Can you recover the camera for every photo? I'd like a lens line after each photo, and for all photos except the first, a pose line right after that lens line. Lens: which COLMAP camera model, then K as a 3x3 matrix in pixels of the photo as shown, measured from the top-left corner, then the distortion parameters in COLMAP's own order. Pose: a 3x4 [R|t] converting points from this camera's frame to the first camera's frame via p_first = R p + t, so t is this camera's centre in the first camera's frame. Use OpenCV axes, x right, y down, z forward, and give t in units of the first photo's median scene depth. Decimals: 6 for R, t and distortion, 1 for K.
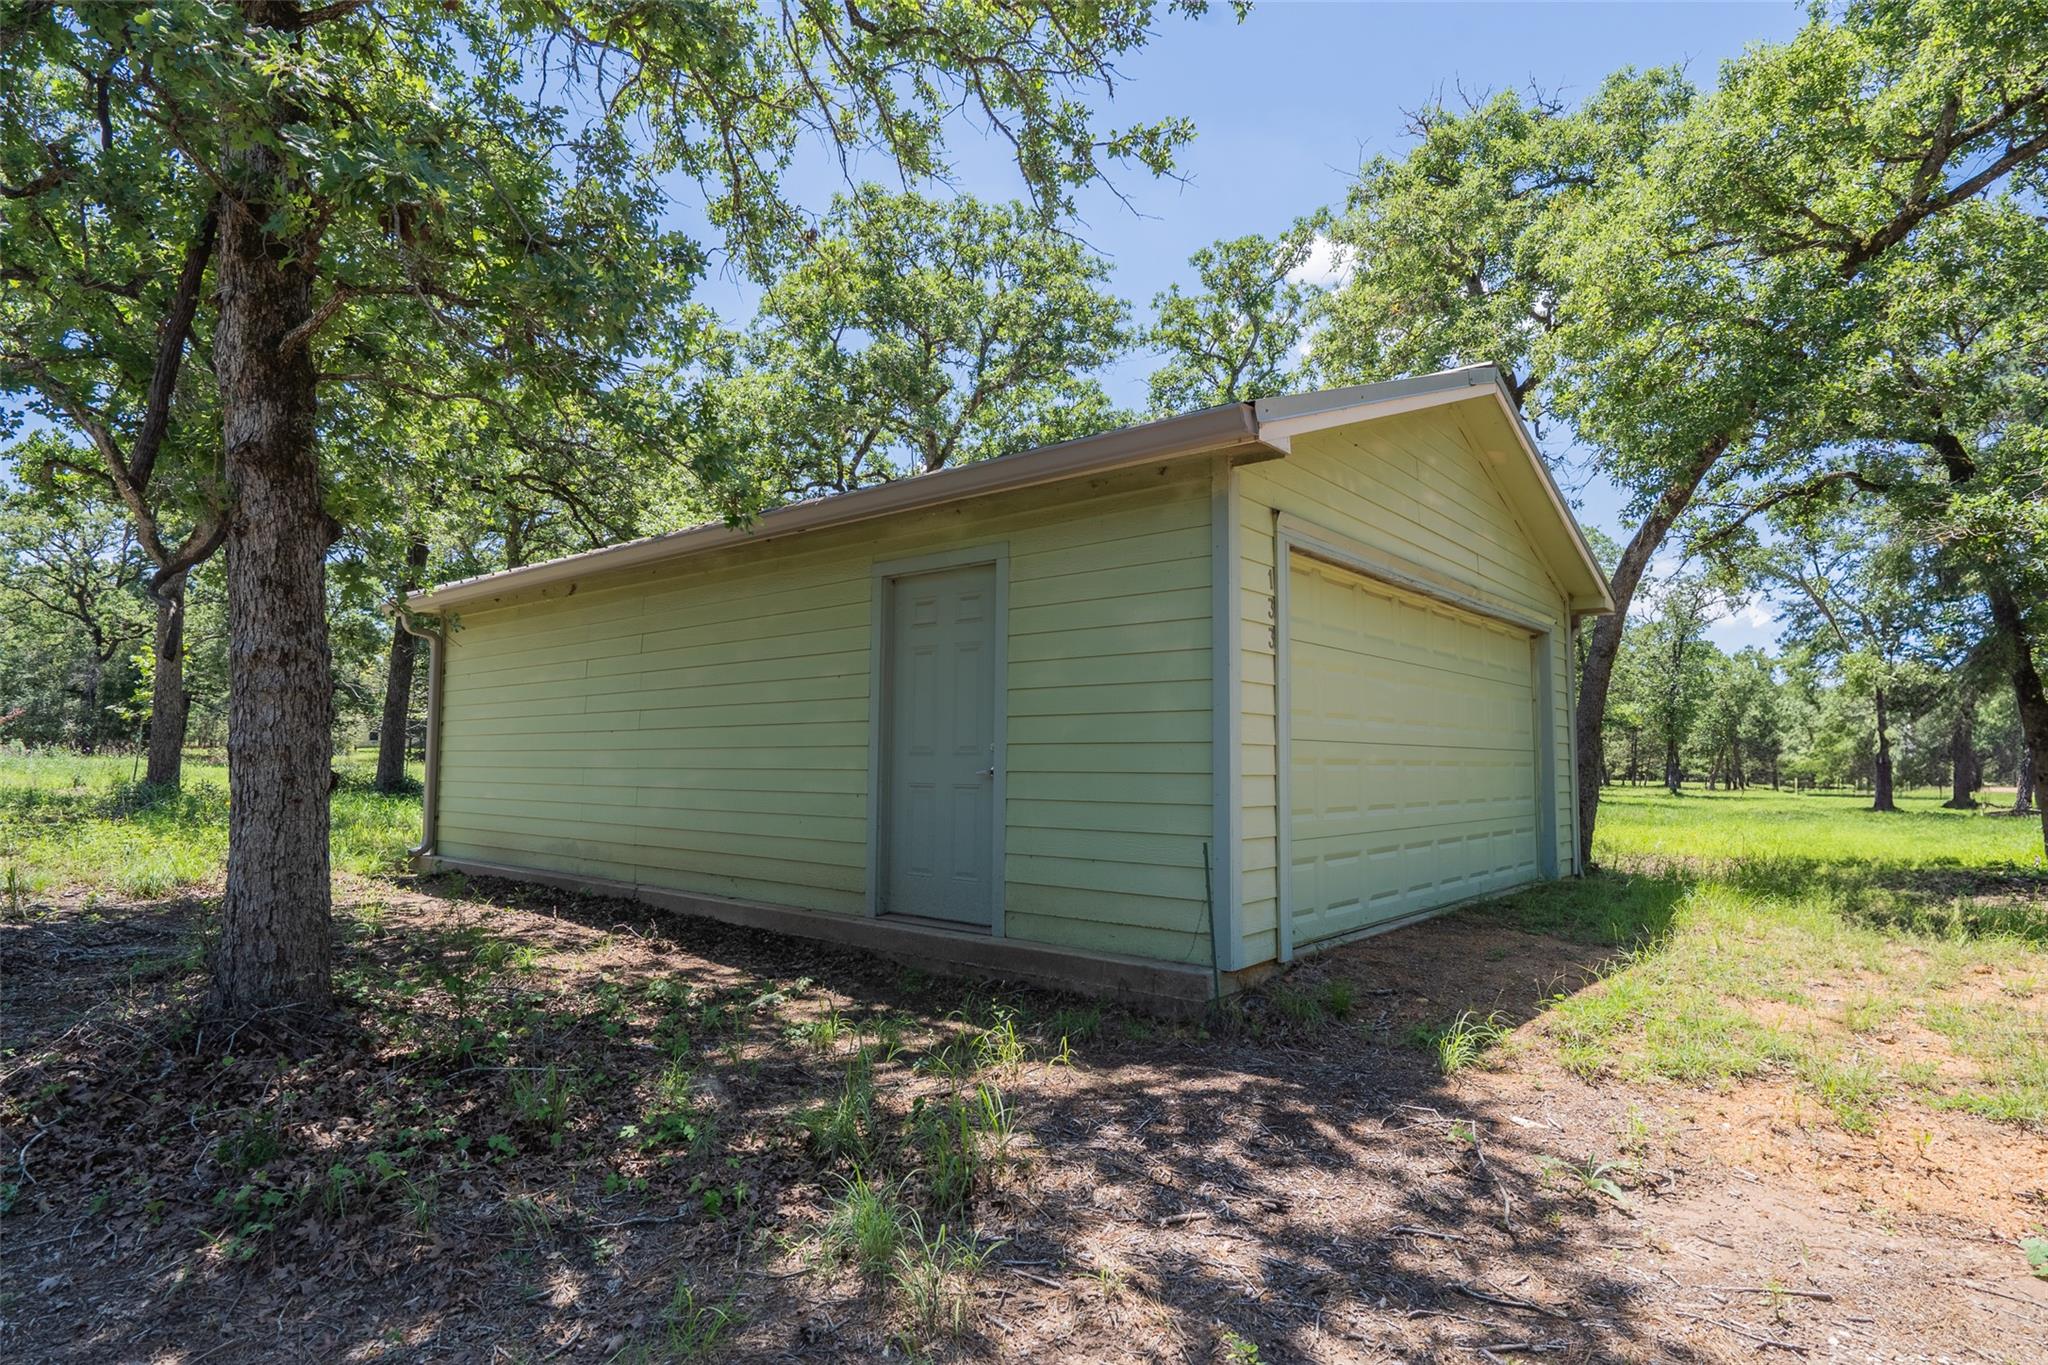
lens RADIAL K [[1078.5, 0, 1024.0], [0, 1078.5, 682.5], [0, 0, 1]] dist [0.002513, 0.001211]
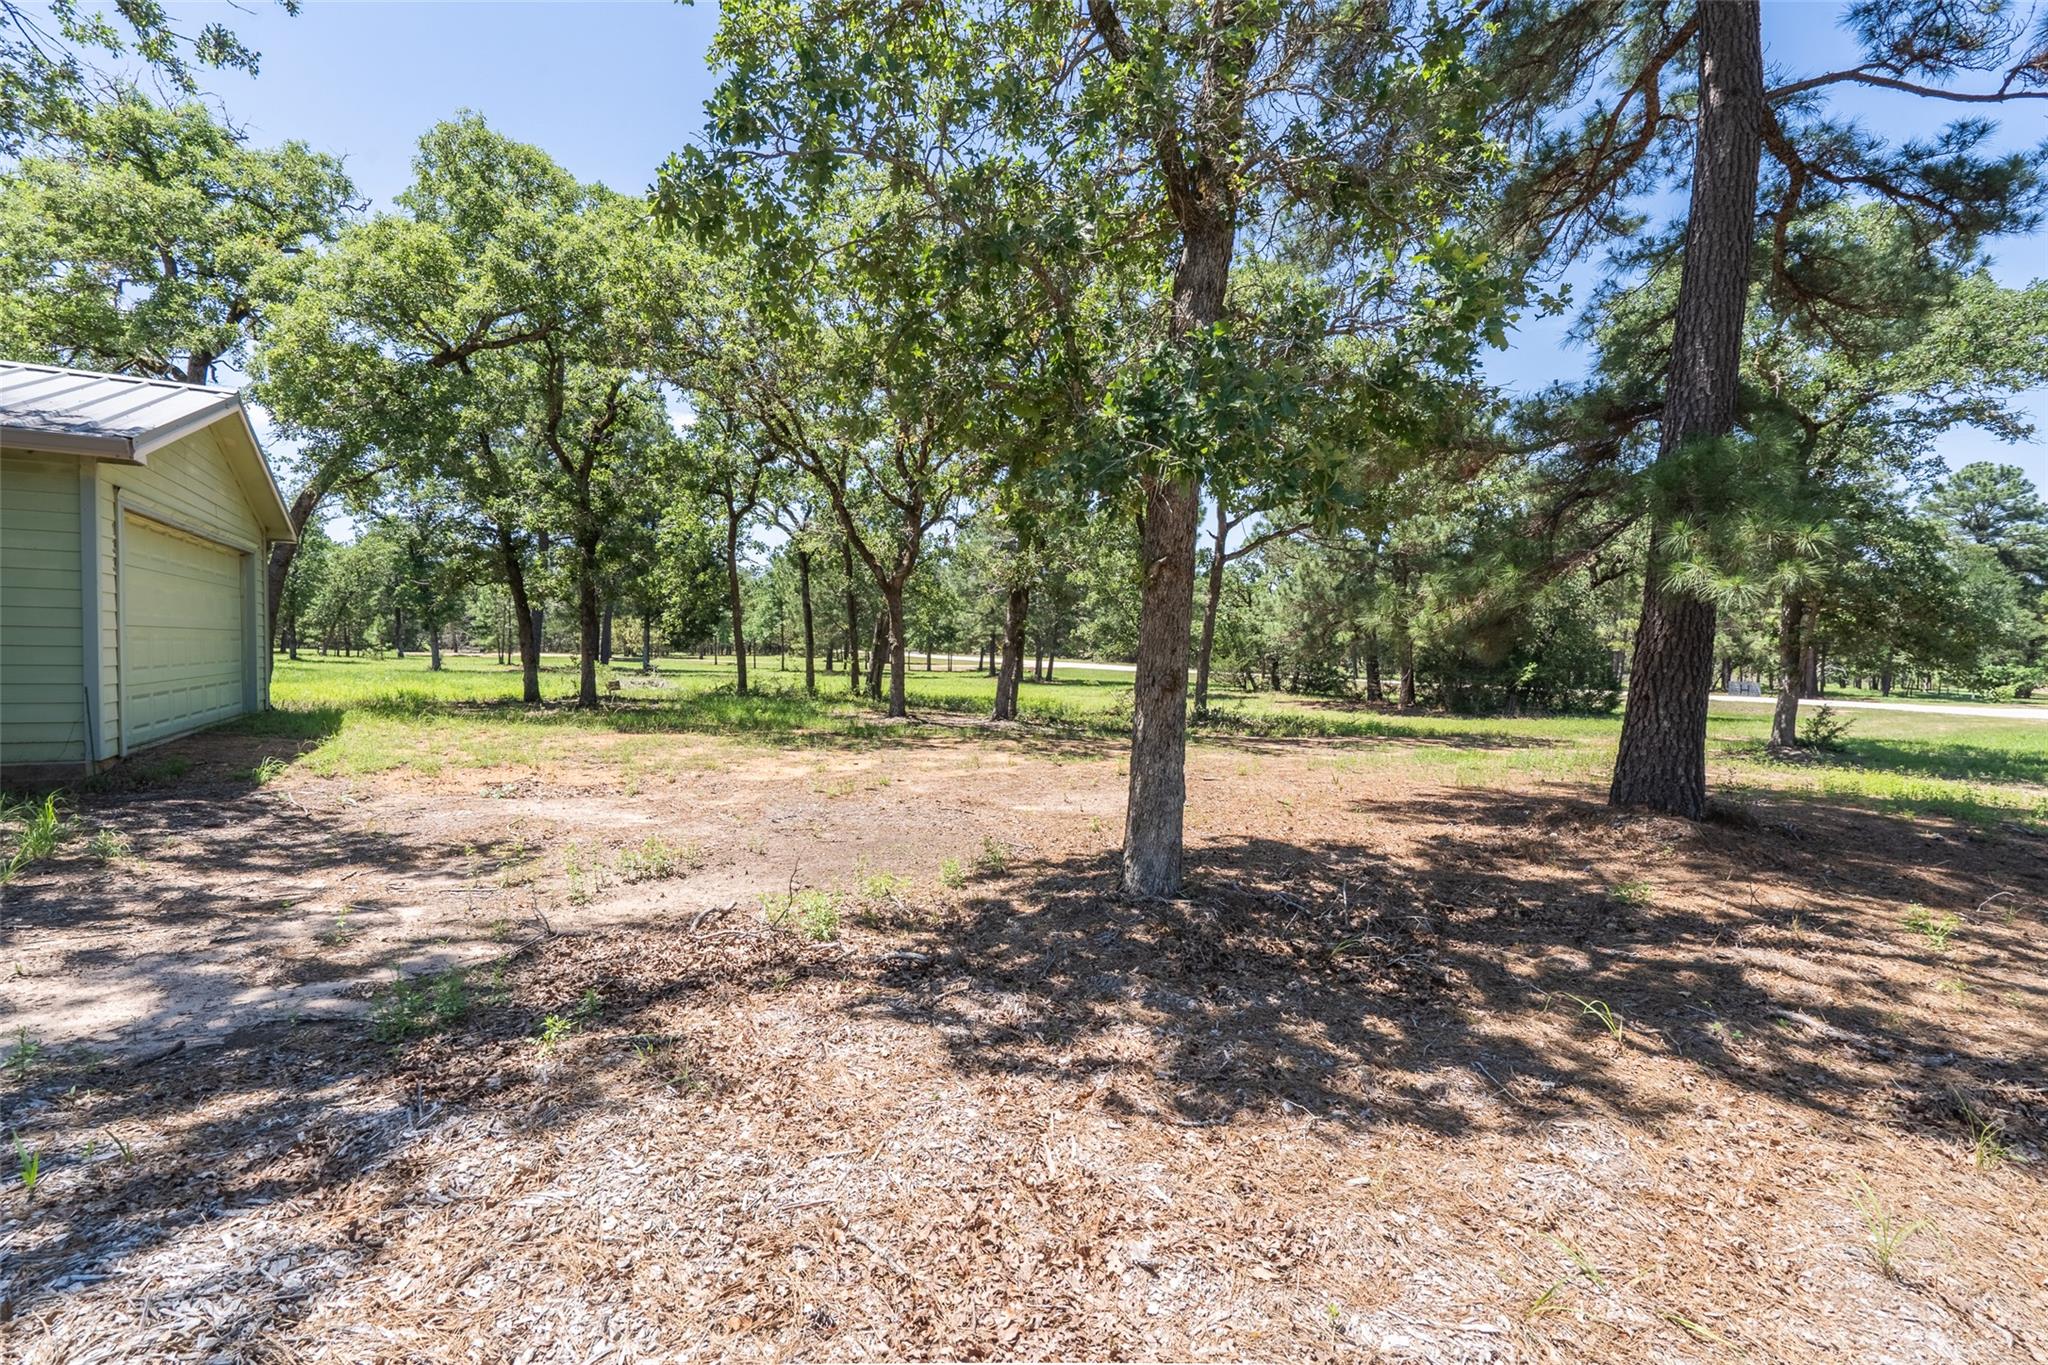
lens RADIAL K [[959.7, 0, 1024.0], [0, 959.7, 682.5], [0, 0, 1]] dist [-0.000614, 0.000527]
pose [[0.354958, -0.034798, 0.934235, -0.407005], [-0.084347, 0.994040, 0.069072, -0.050352], [-0.931070, -0.103318, 0.349907, -0.516190]]
